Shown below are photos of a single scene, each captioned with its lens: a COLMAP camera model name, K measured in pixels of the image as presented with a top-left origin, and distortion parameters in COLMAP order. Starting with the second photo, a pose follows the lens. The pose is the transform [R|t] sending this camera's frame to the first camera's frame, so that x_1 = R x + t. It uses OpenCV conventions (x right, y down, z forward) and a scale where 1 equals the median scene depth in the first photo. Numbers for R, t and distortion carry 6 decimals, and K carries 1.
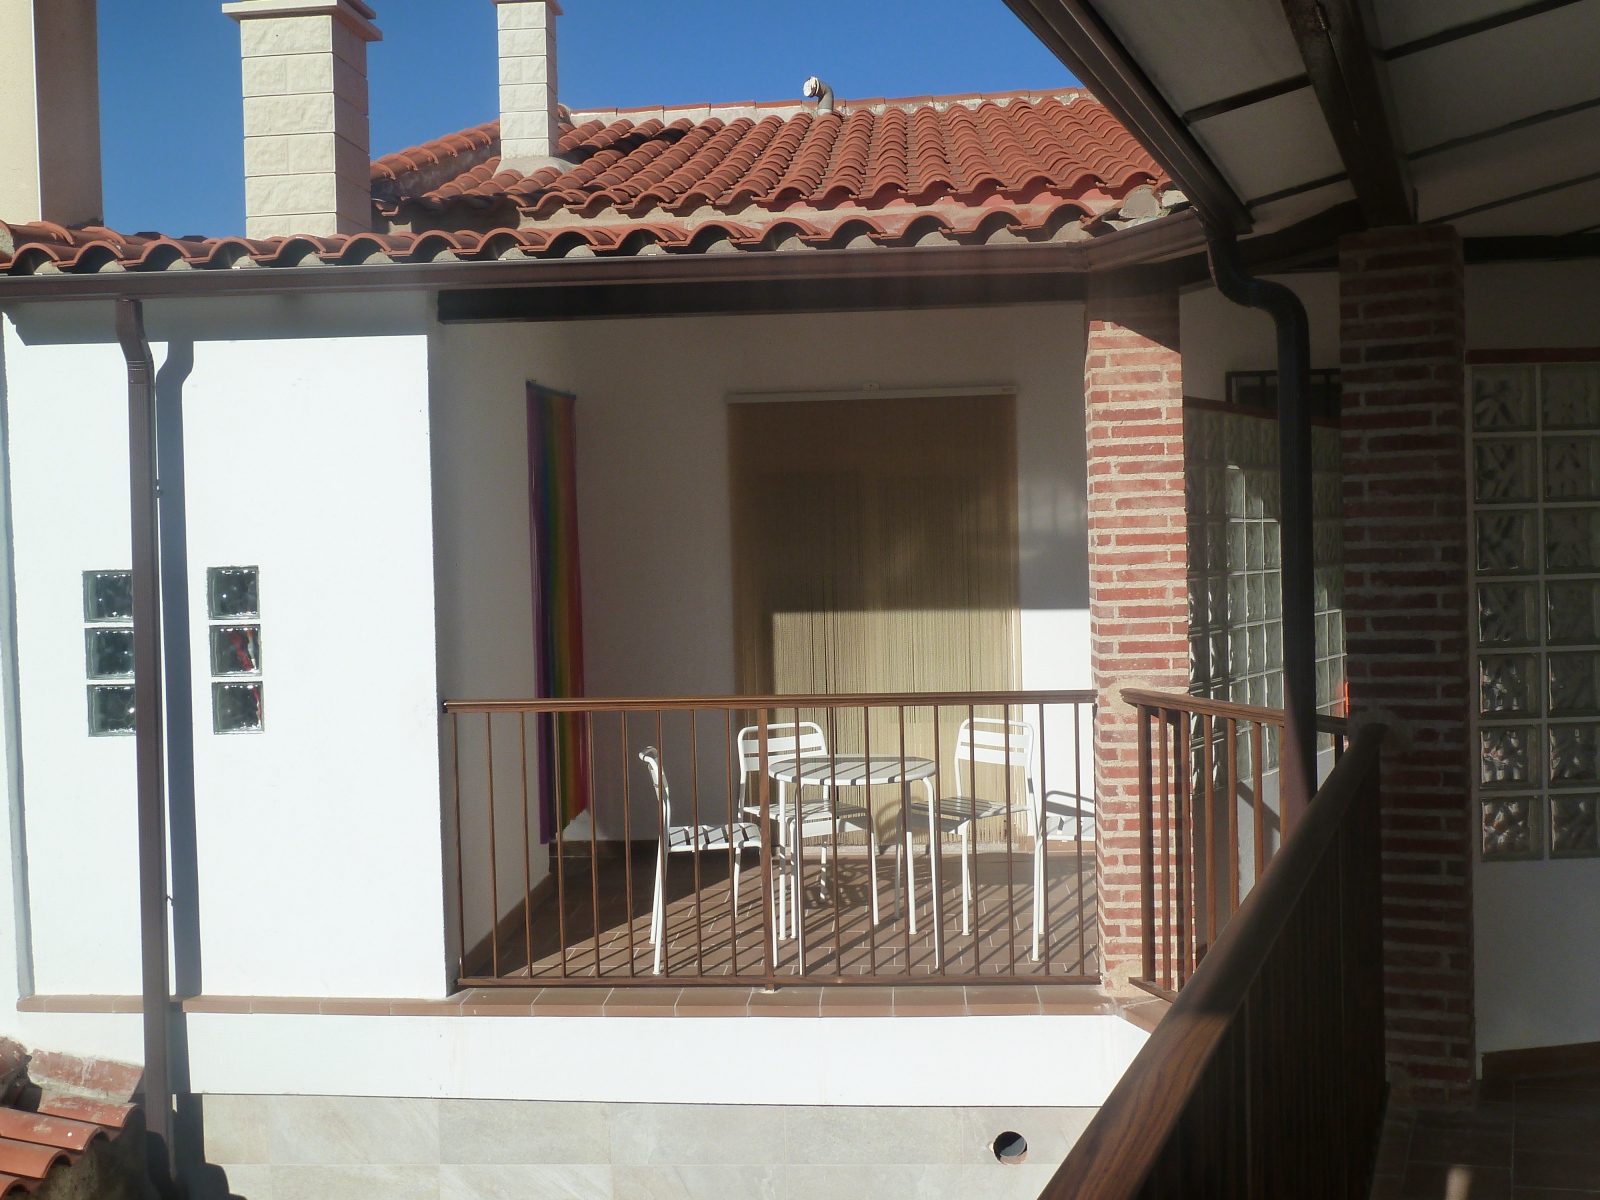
lens RADIAL K [[1543.7, 0, 796.3], [0, 1543.7, 589.9], [0, 0, 1]] dist [-0.019153, 0.000000]
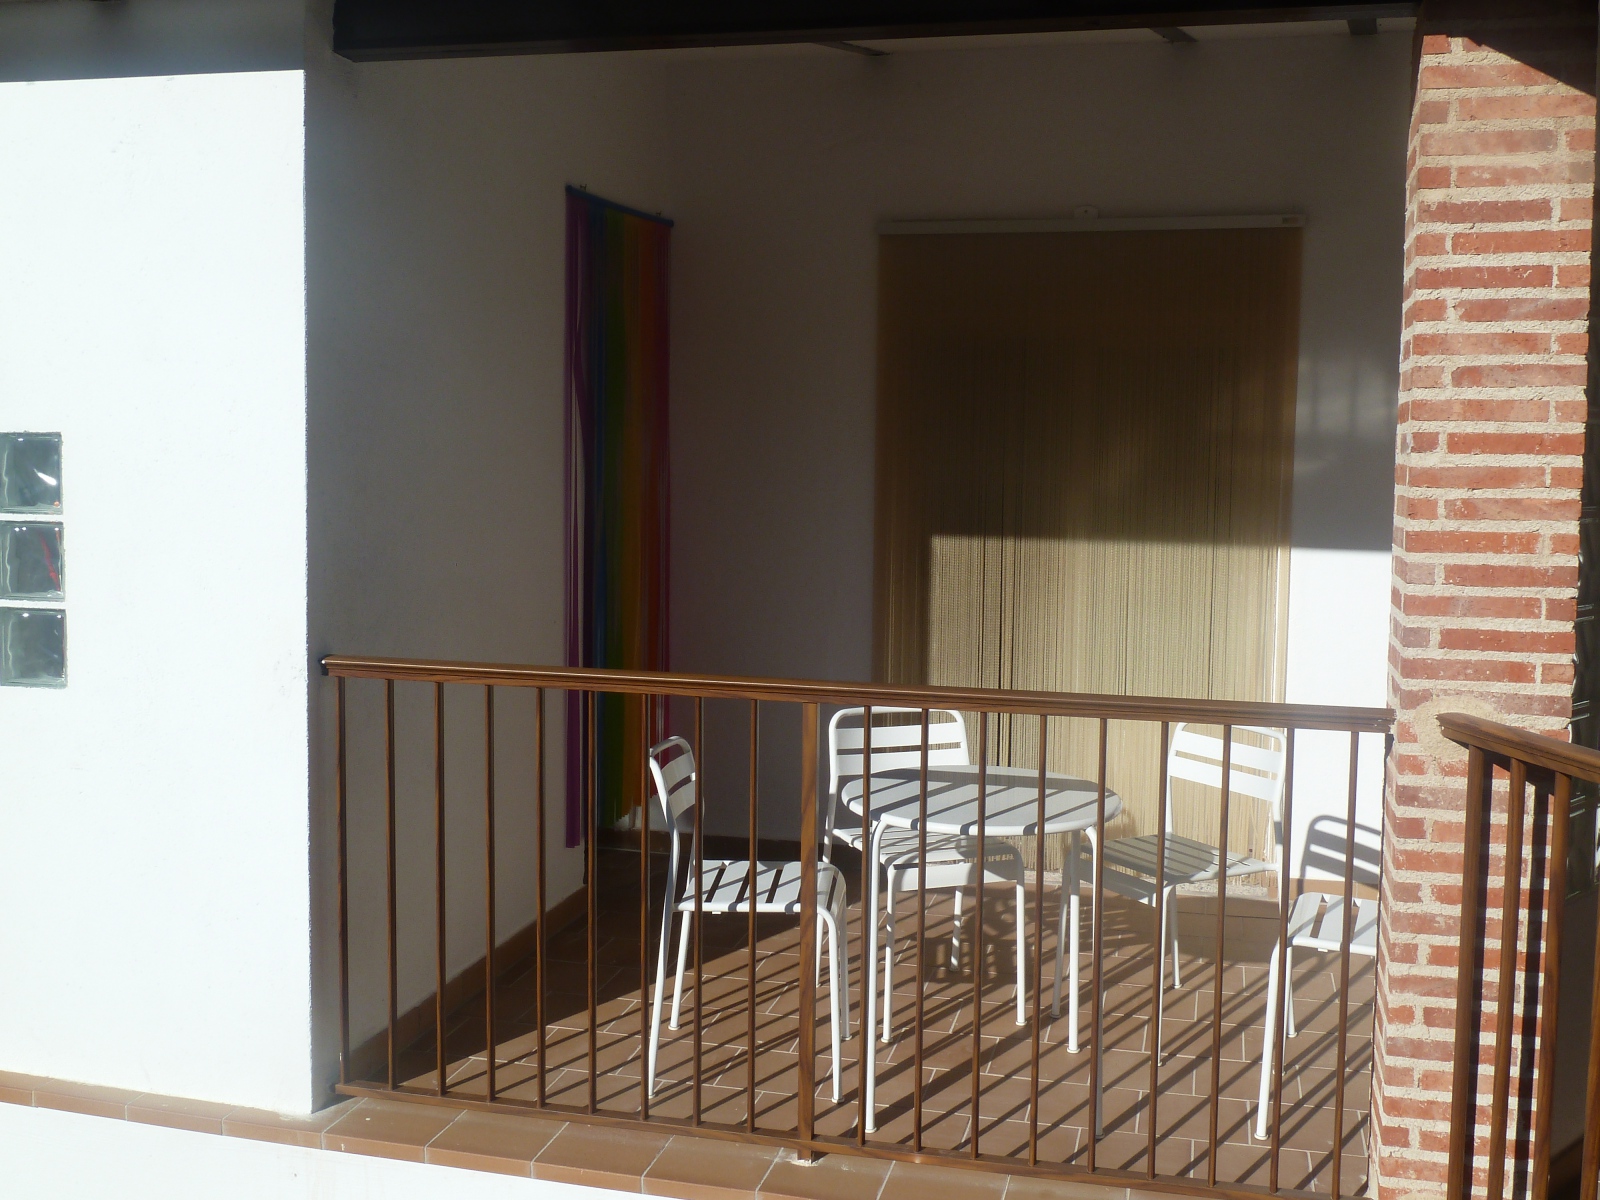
lens RADIAL K [[1543.7, 0, 834.1], [0, 1543.7, 574.6], [0, 0, 1]] dist [-0.019153, 0.000000]
pose [[0.984637, 0.052465, -0.166544, 0.084034], [-0.043806, 0.997511, 0.055252, -0.006064], [0.169028, -0.047108, 0.984485, 0.412936]]
